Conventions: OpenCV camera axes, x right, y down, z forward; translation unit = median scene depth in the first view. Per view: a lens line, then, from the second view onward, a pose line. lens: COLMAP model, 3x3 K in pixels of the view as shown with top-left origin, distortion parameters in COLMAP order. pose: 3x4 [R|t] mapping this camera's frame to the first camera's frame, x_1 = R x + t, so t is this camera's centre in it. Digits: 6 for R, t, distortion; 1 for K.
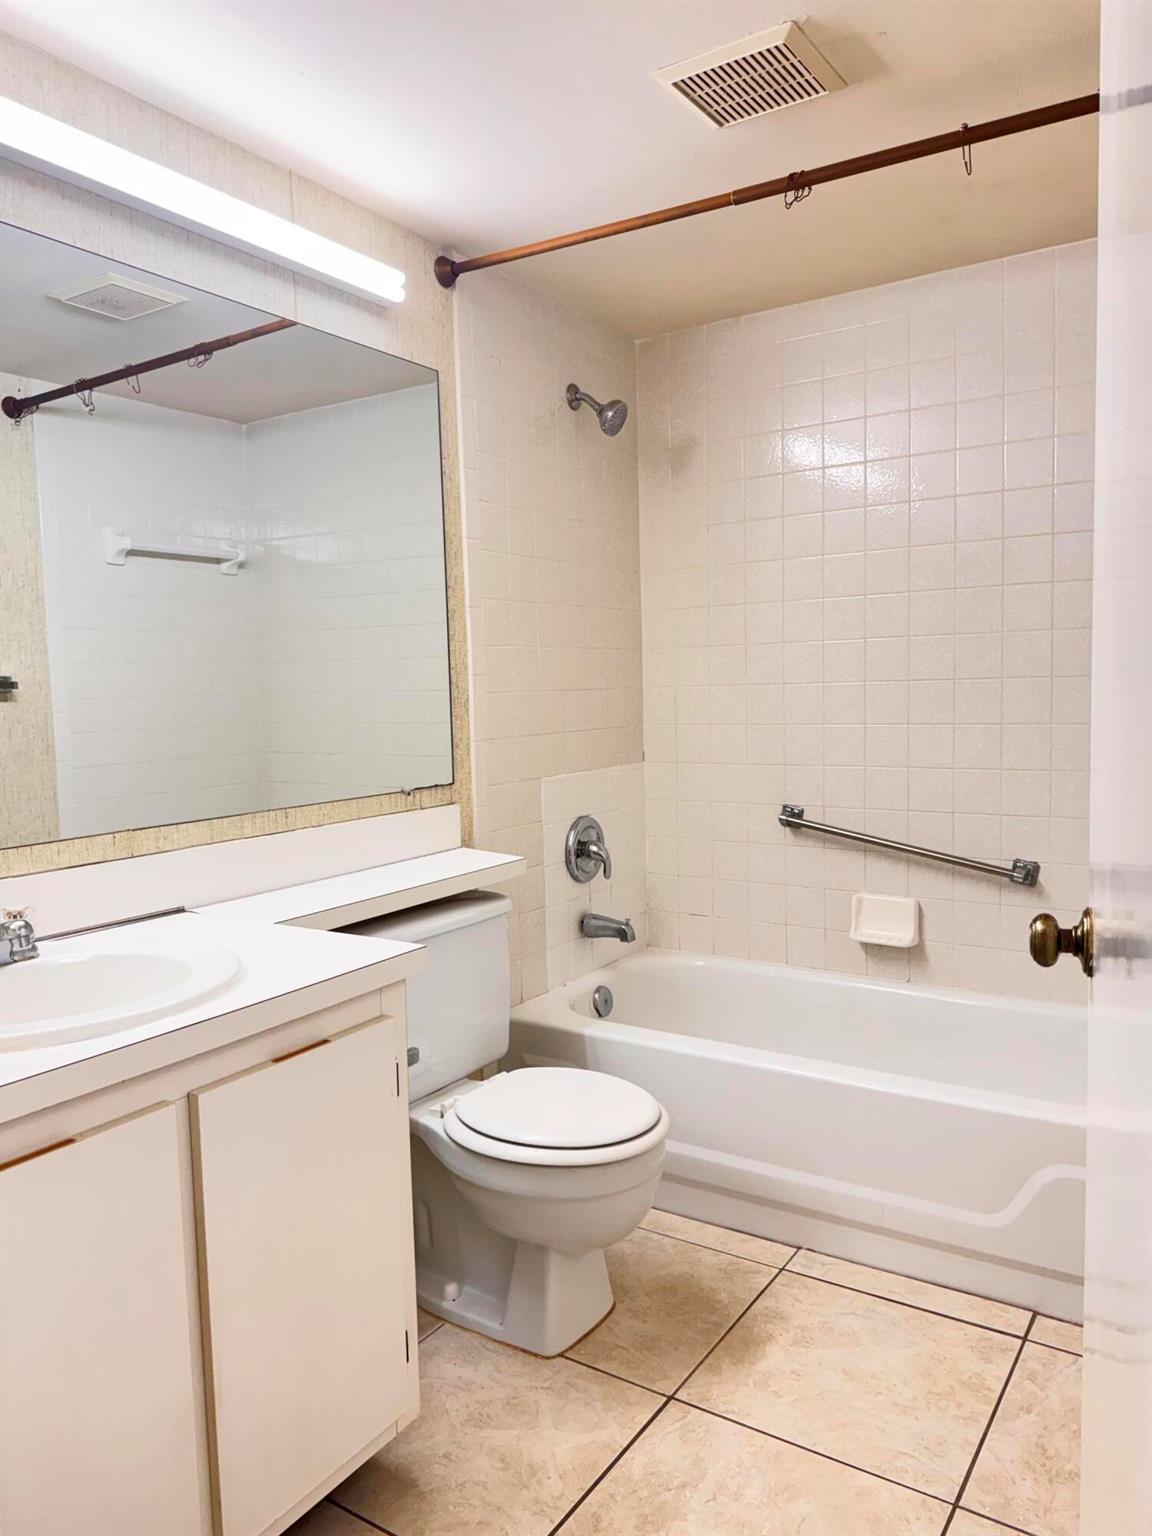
lens RADIAL K [[1086.0, 0, 585.3], [0, 1086.0, 762.1], [0, 0, 1]] dist [0.040873, -0.051066]
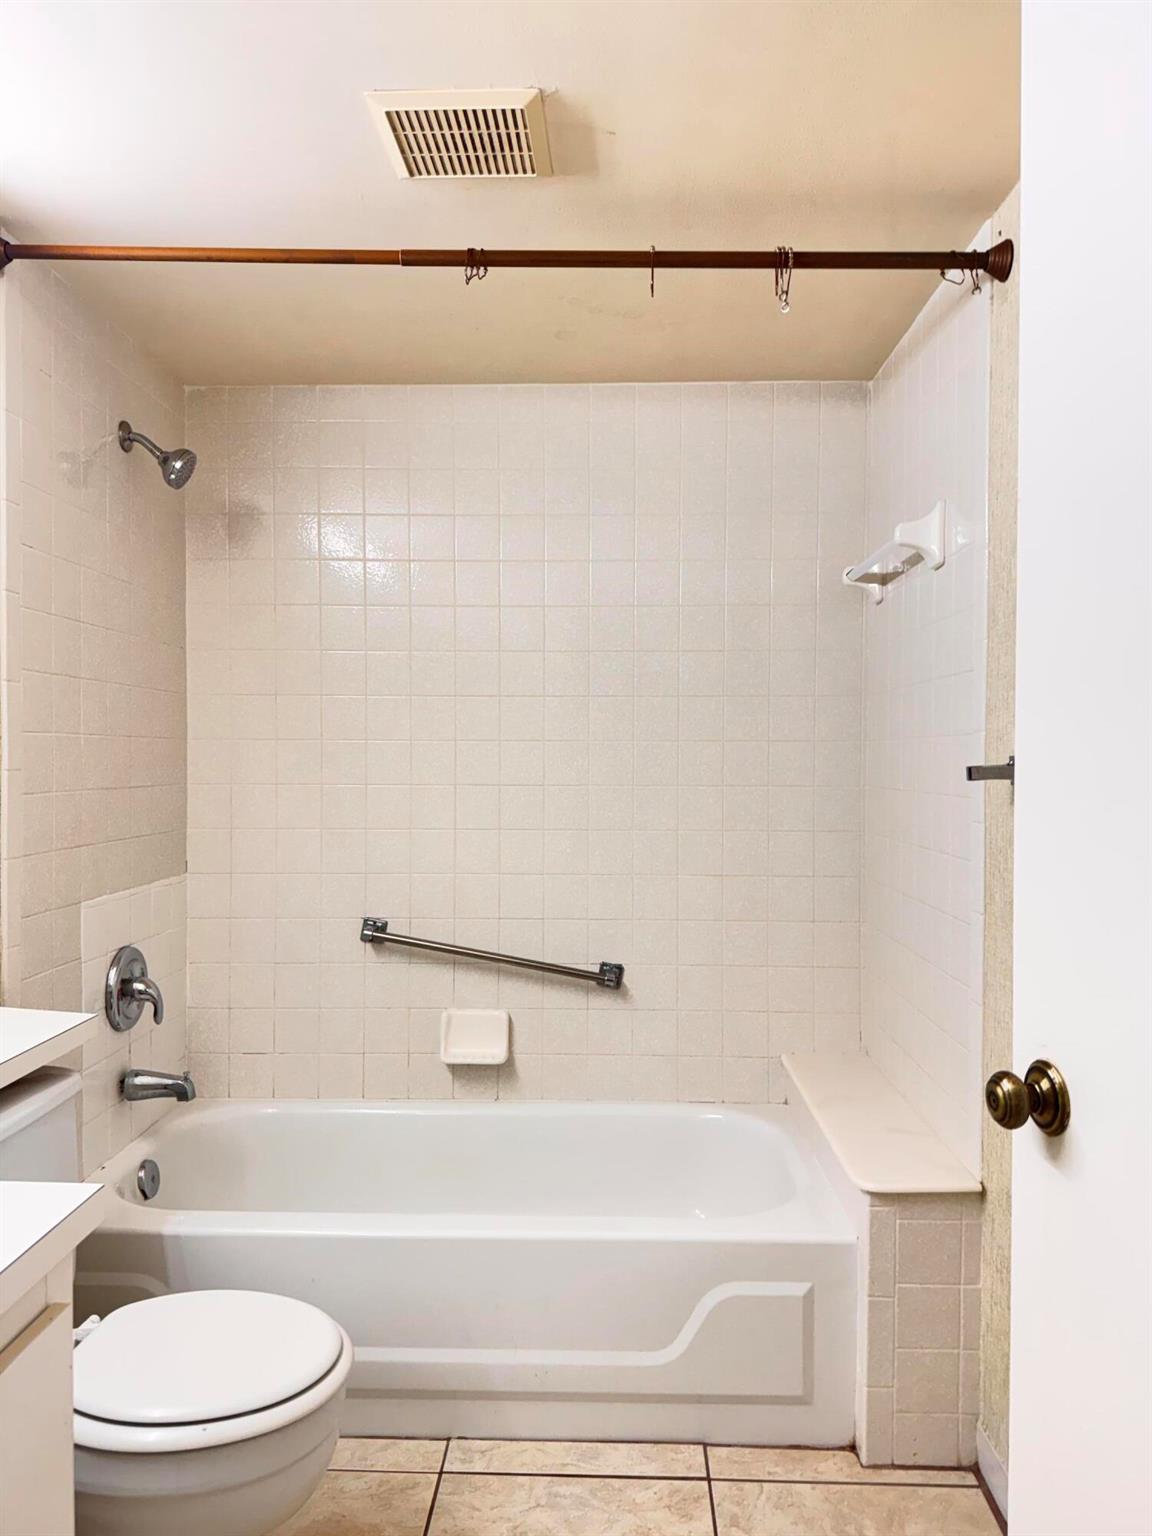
lens RADIAL K [[1086.0, 0, 583.6], [0, 1086.0, 757.8], [0, 0, 1]] dist [0.040873, -0.051066]
pose [[0.853439, 0.024221, 0.520629, -0.141861], [0.018500, 0.996882, -0.076704, -0.021754], [-0.520864, 0.075094, 0.850330, 0.131743]]
